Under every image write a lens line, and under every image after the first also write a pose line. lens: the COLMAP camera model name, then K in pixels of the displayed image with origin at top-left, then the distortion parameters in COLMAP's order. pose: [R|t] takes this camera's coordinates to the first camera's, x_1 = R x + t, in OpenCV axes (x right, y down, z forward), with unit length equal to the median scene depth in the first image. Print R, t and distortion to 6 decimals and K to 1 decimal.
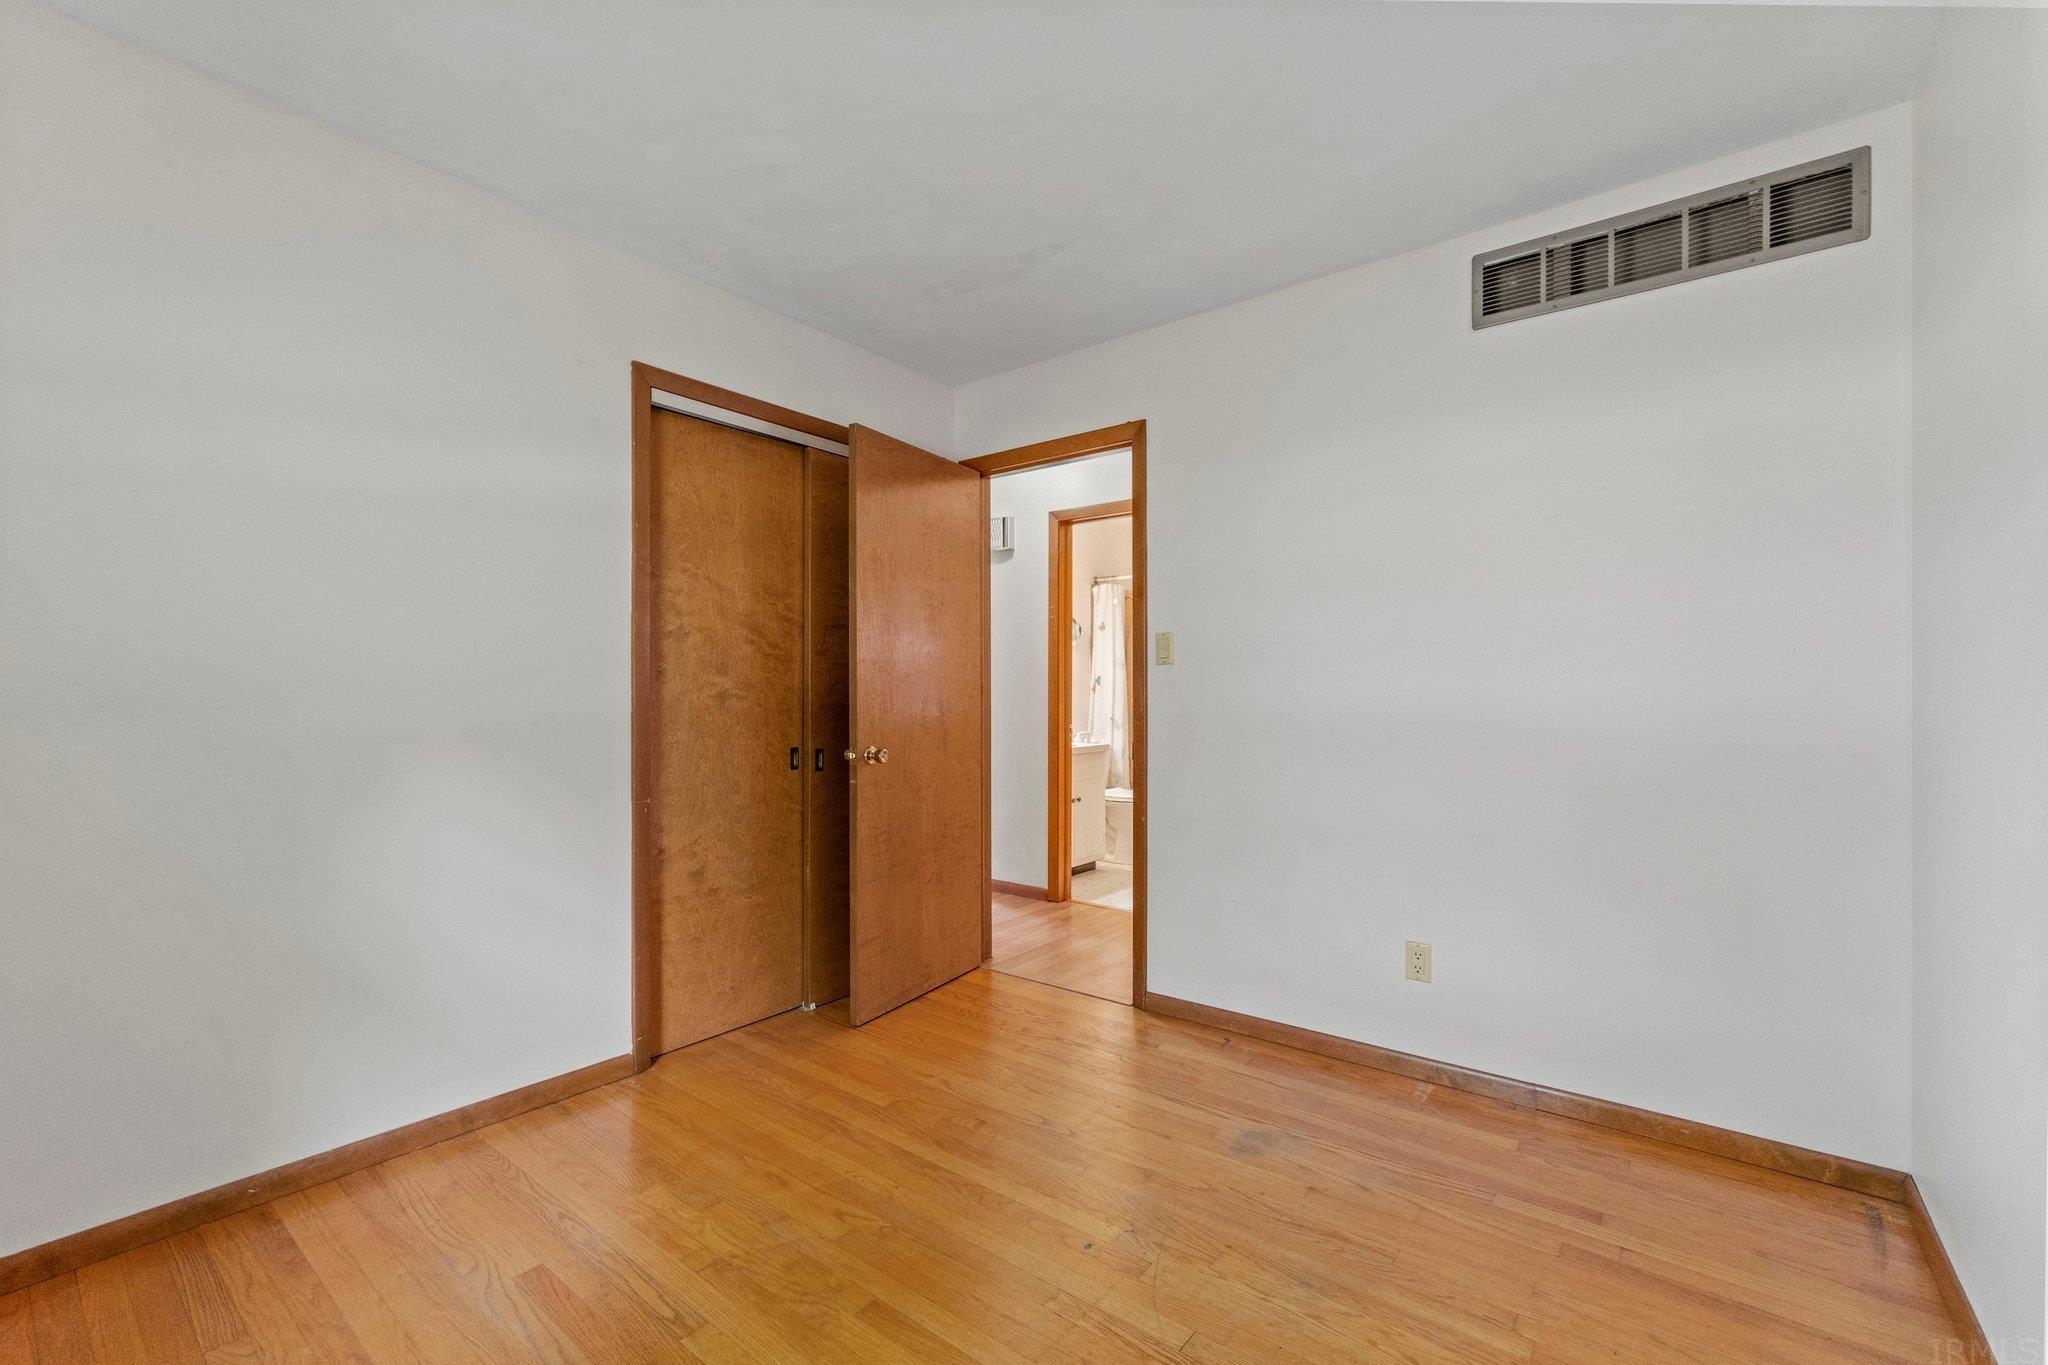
lens RADIAL K [[871.2, 0, 1017.6], [0, 871.2, 695.3], [0, 0, 1]] dist [-0.014813, 0.005167]
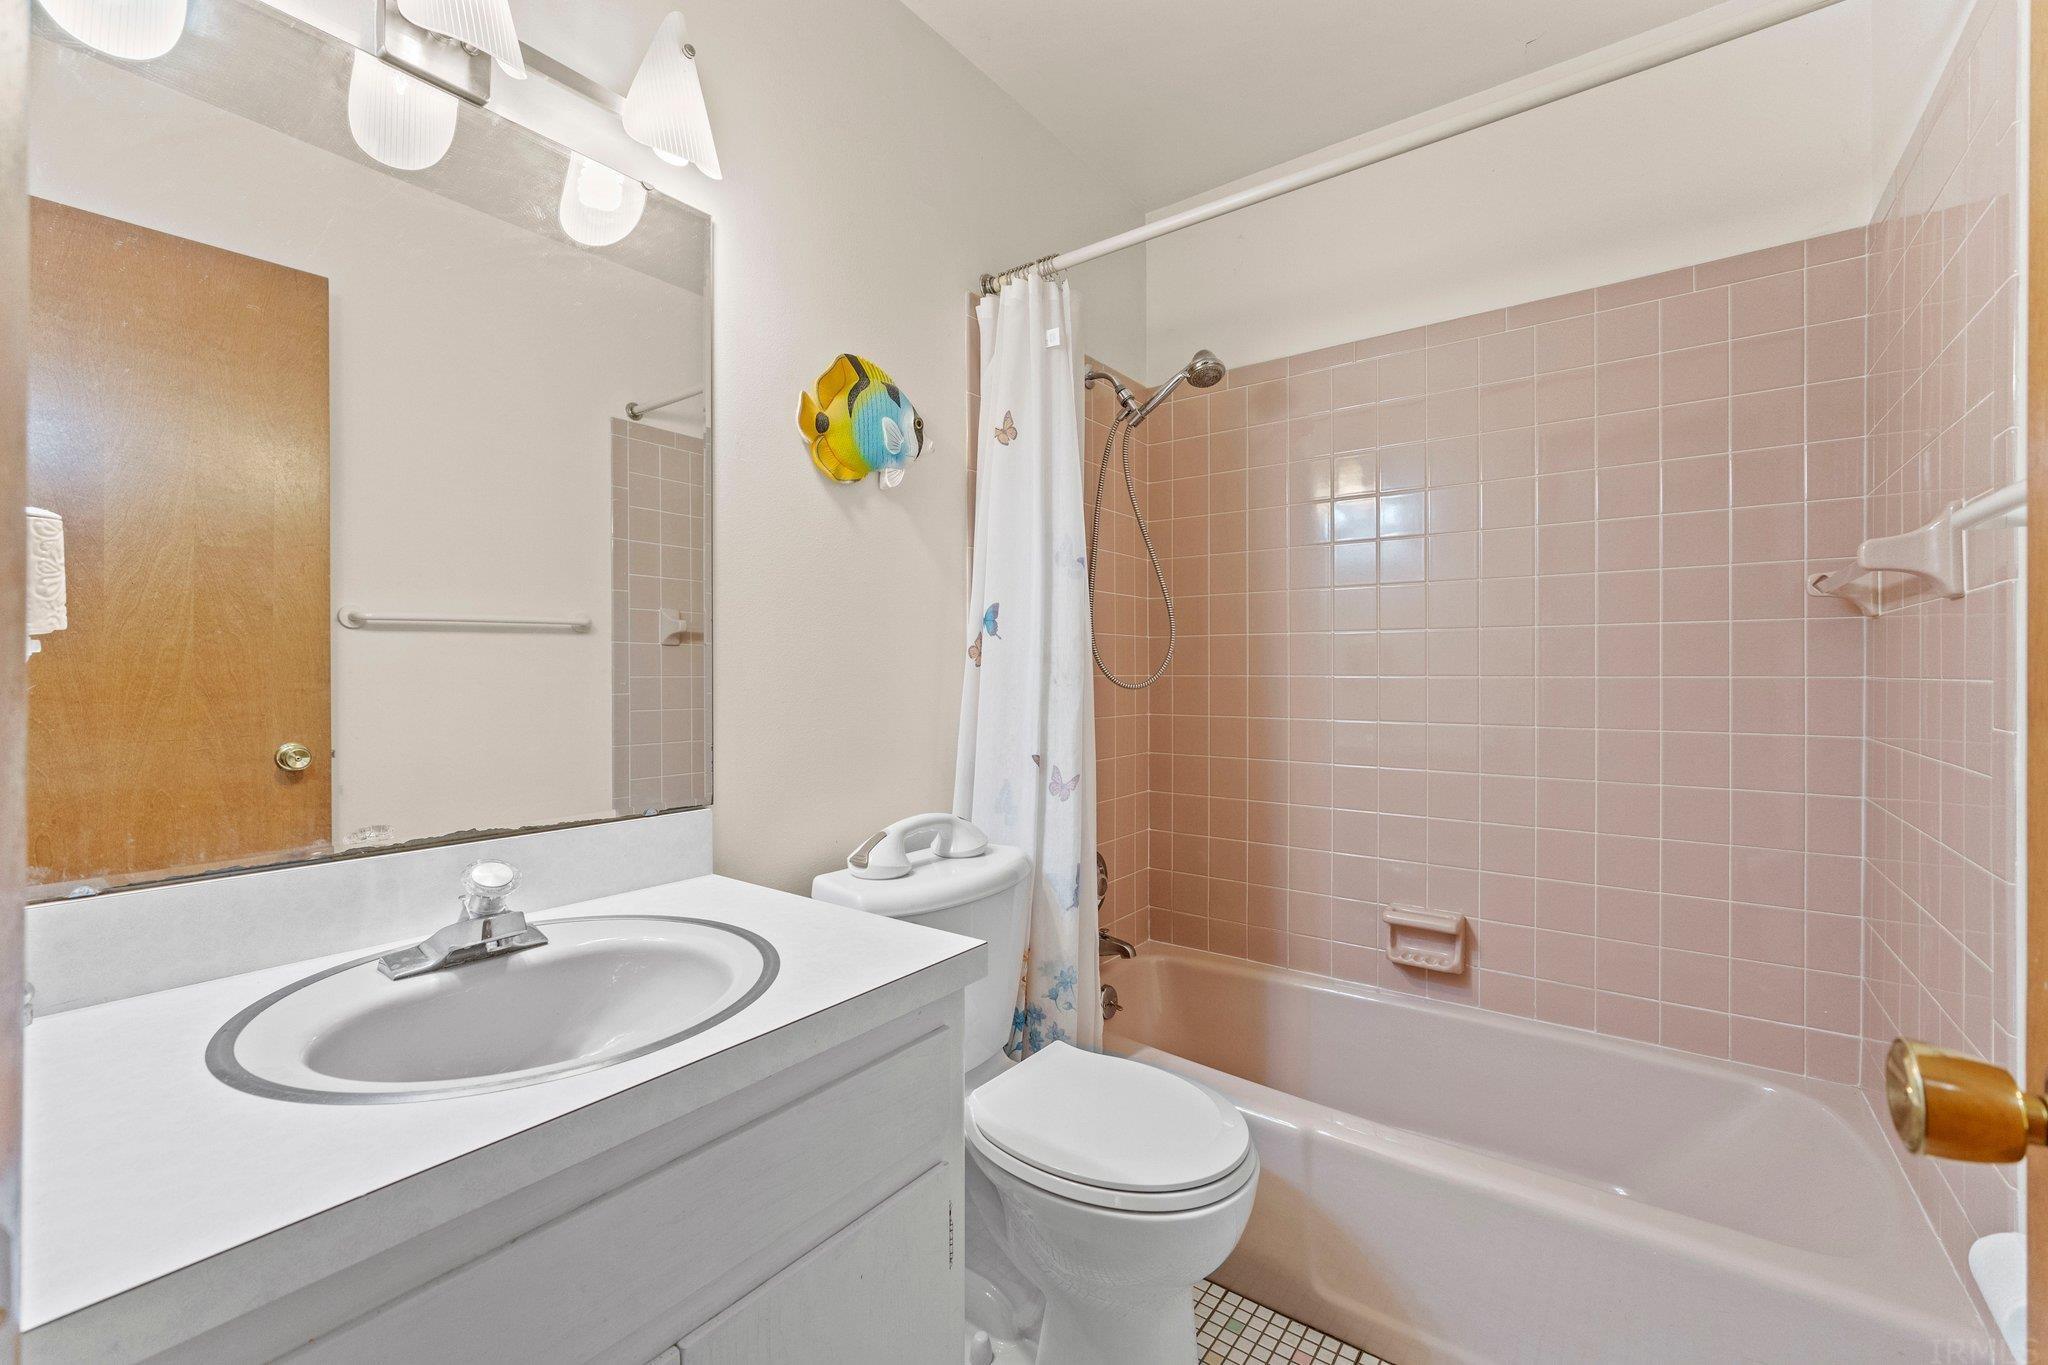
lens RADIAL K [[871.2, 0, 1018.0], [0, 871.2, 676.8], [0, 0, 1]] dist [-0.014813, 0.005167]
pose [[0.998980, -0.000345, 0.045162, 0.088321], [-0.000129, 0.999945, 0.010494, -0.001377], [-0.045163, -0.010489, 0.998925, 0.717751]]
